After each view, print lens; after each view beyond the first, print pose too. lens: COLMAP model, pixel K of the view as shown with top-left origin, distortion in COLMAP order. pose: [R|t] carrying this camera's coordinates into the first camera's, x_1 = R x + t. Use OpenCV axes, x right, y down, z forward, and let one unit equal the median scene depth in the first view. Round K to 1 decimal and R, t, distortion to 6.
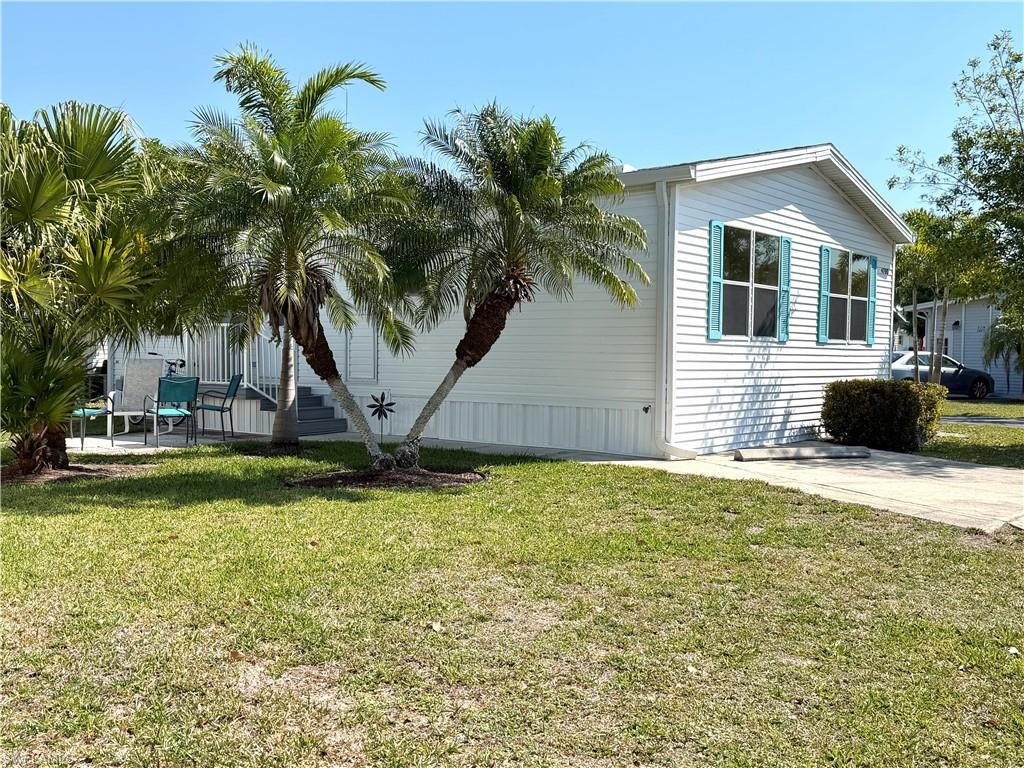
lens RADIAL K [[1007.2, 0, 511.9], [0, 1007.2, 390.3], [0, 0, 1]] dist [0.057679, 0.000000]
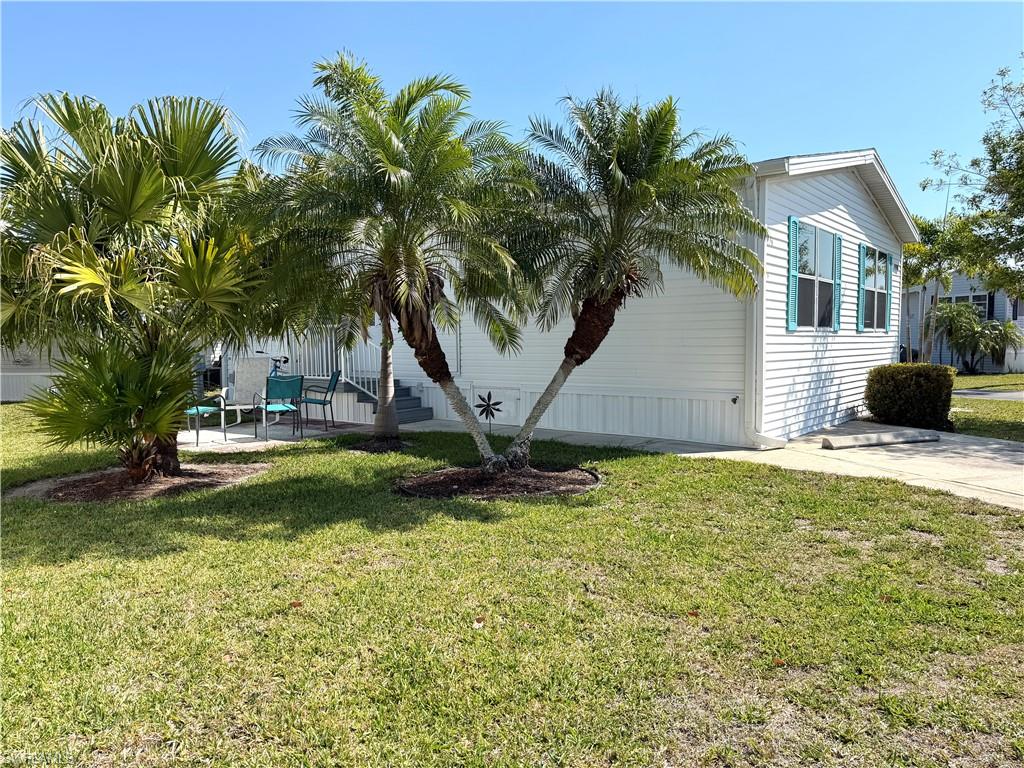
lens RADIAL K [[722.2, 0, 511.3], [0, 722.2, 388.5], [0, 0, 1]] dist [0.031531, -0.010204]
pose [[0.999814, -0.018075, -0.006727, -0.095257], [0.018274, 0.999359, 0.030794, -0.021194], [0.006166, -0.030911, 0.999503, 0.266243]]
